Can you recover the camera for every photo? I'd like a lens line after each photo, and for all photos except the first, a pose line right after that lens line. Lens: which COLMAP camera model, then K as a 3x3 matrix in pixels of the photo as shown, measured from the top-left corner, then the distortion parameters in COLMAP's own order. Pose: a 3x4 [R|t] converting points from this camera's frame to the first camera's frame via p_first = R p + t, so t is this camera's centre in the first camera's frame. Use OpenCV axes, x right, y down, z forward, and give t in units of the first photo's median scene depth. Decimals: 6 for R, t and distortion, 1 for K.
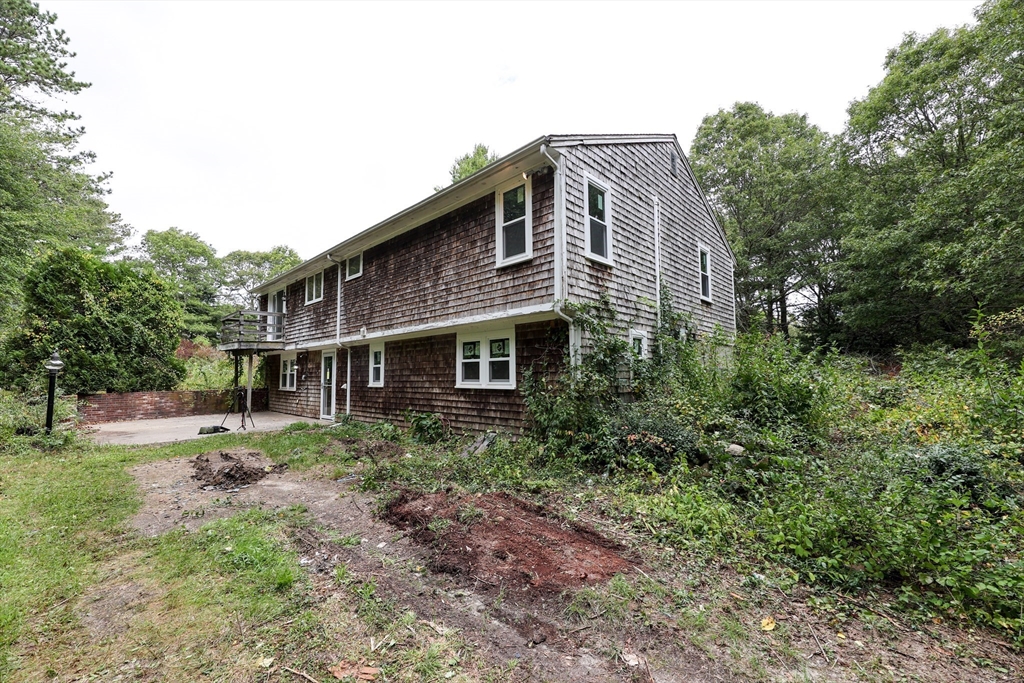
lens RADIAL K [[401.8, 0, 516.8], [0, 401.8, 342.0], [0, 0, 1]] dist [-0.003656, -0.001681]
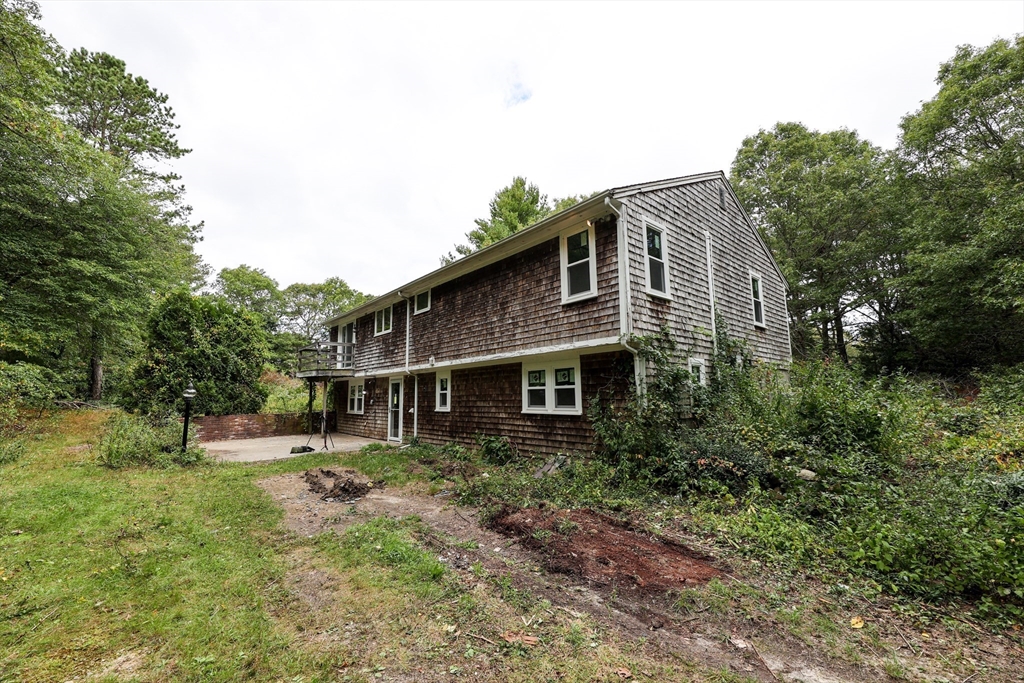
lens RADIAL K [[401.8, 0, 505.0], [0, 401.8, 341.6], [0, 0, 1]] dist [-0.003656, -0.001681]
pose [[0.994054, -0.016395, -0.107645, -0.083619], [0.010592, 0.998470, -0.054263, -0.022220], [0.108370, 0.052800, 0.992707, -0.102798]]
